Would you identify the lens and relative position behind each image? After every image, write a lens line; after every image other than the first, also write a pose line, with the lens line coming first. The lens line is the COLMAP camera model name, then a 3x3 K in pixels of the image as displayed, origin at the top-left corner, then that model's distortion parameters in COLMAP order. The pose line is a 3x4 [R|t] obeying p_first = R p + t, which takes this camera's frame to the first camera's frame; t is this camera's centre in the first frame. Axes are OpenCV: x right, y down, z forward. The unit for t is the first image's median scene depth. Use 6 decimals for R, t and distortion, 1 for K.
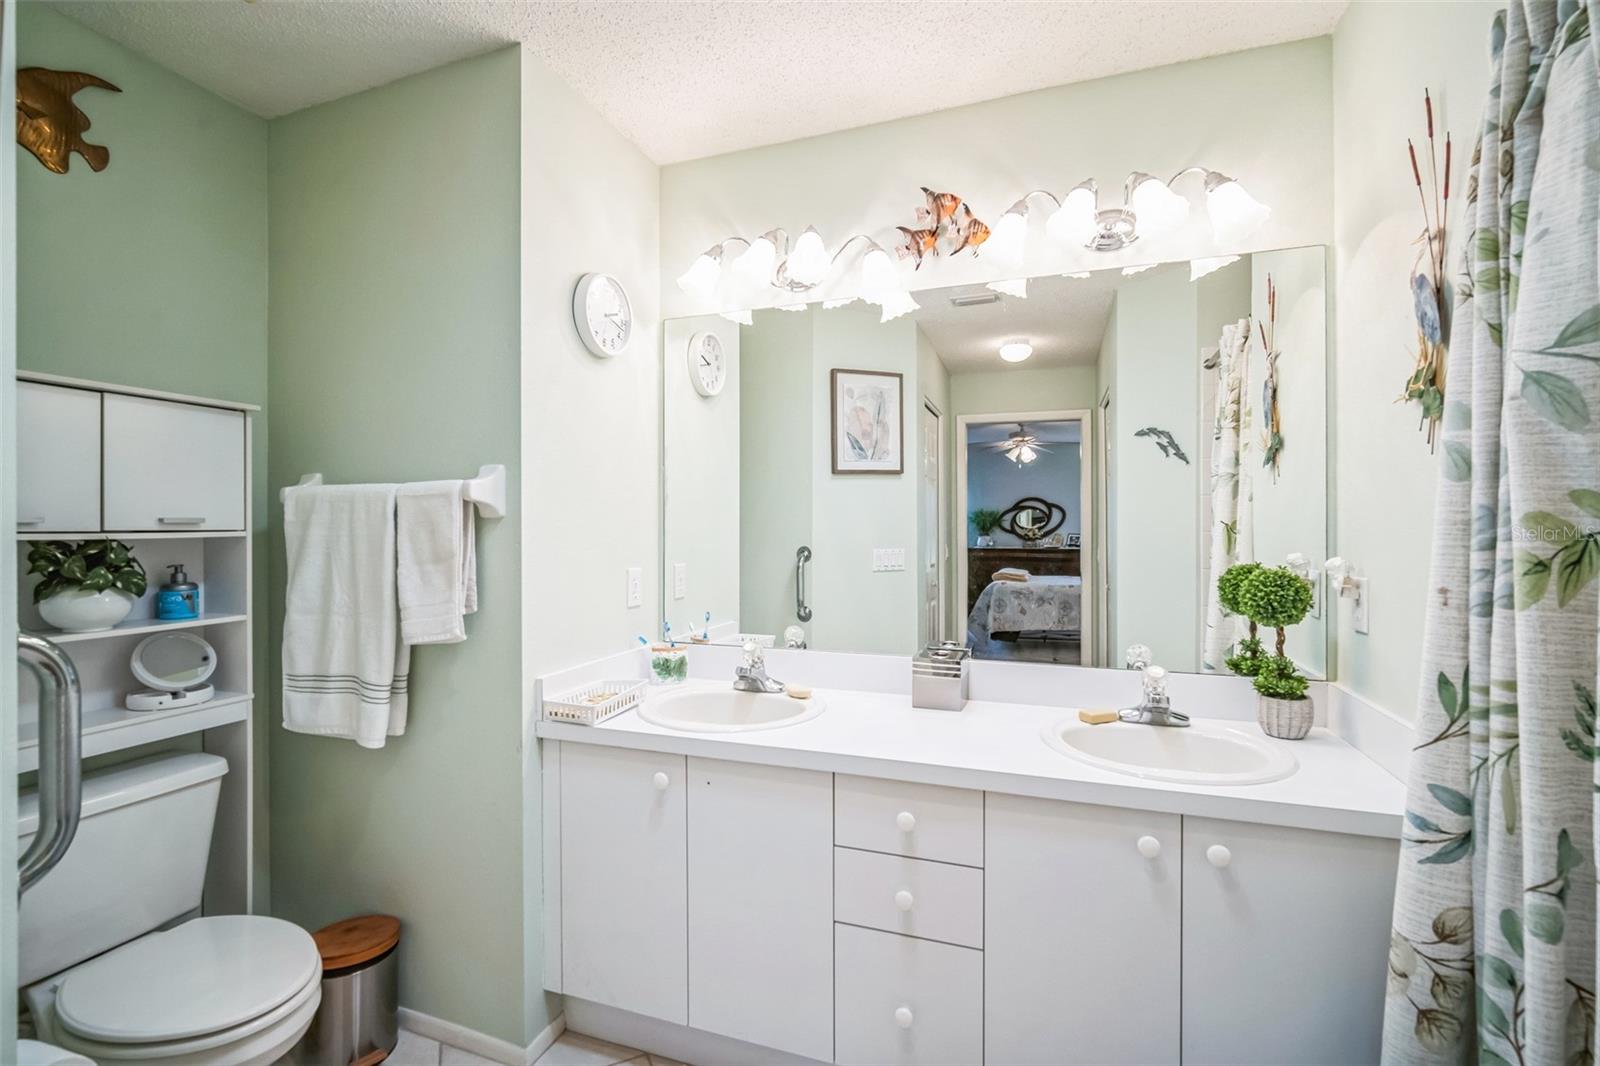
lens RADIAL K [[707.6, 0, 800.8], [0, 707.6, 532.2], [0, 0, 1]] dist [-0.013014, 0.004323]
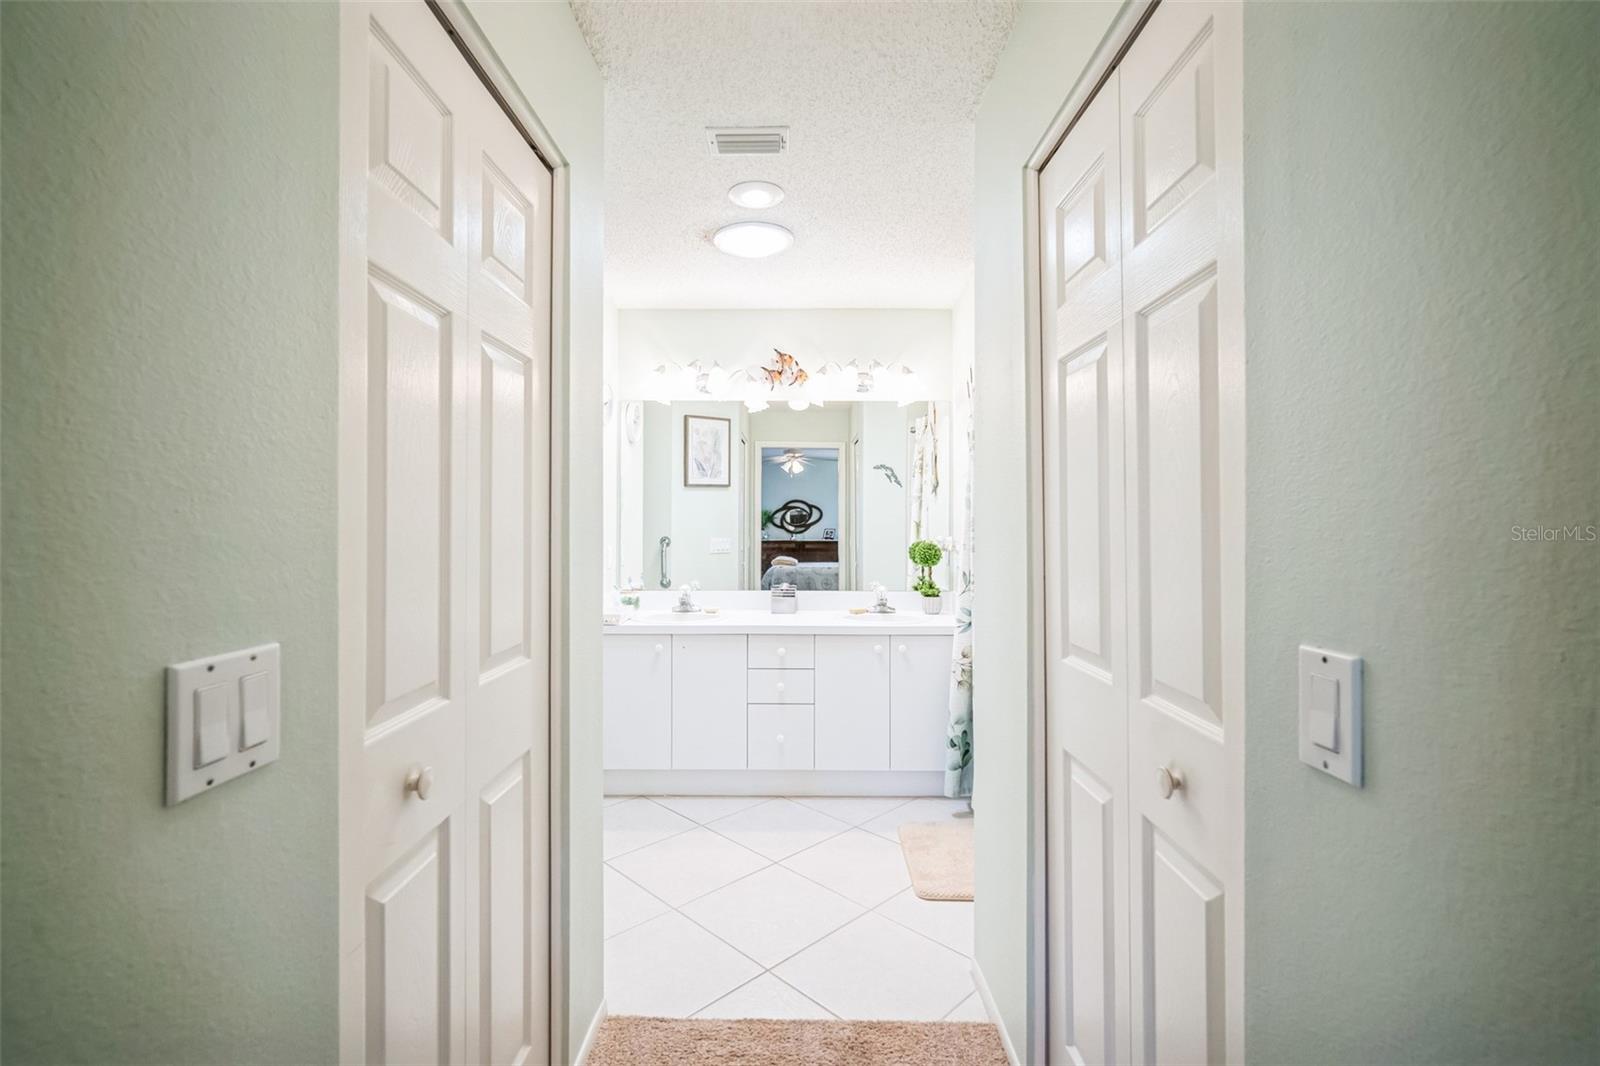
lens RADIAL K [[707.6, 0, 798.7], [0, 707.6, 528.3], [0, 0, 1]] dist [-0.013014, 0.004323]
pose [[0.943697, 0.002506, 0.330801, -0.357312], [-0.002524, 0.999997, -0.000377, 0.006677], [-0.330801, -0.000479, 0.943700, -0.755287]]
